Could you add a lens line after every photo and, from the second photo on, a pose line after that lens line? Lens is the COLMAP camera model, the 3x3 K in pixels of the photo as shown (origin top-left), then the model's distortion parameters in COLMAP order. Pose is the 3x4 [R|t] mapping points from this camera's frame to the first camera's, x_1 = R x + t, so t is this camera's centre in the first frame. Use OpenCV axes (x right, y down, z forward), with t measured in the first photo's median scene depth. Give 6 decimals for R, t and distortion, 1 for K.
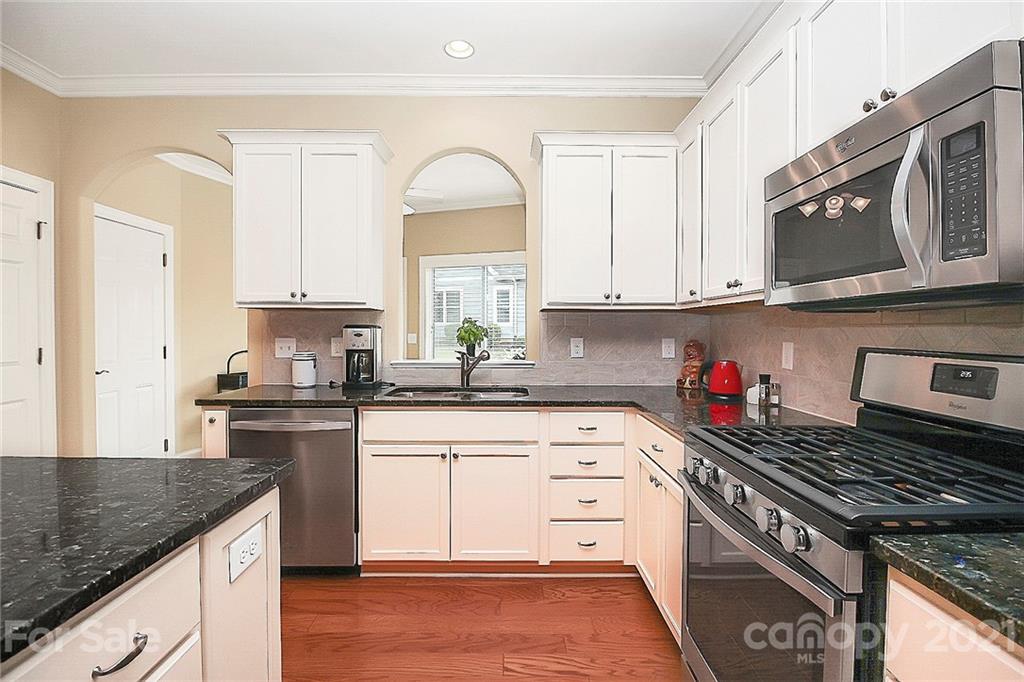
lens RADIAL K [[479.6, 0, 514.8], [0, 479.6, 337.9], [0, 0, 1]] dist [-0.011626, -0.001405]
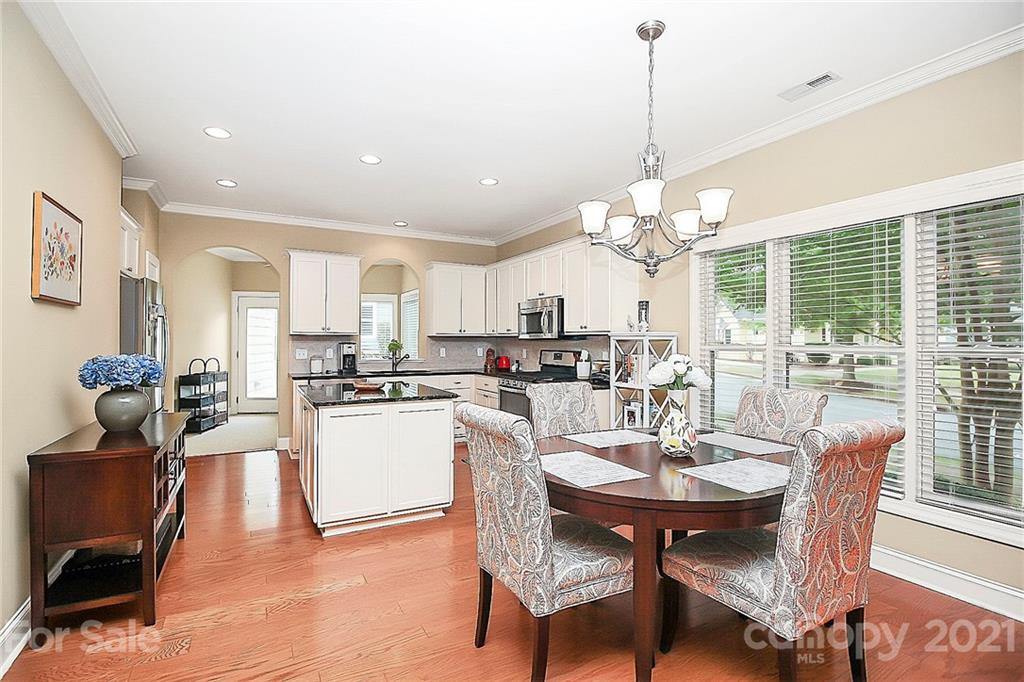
lens RADIAL K [[479.6, 0, 509.7], [0, 479.6, 338.3], [0, 0, 1]] dist [-0.011626, -0.001405]
pose [[0.885816, -0.000366, 0.464036, -0.889571], [0.008119, 0.999859, -0.014710, -0.011880], [-0.463965, 0.016798, 0.885694, -1.594738]]
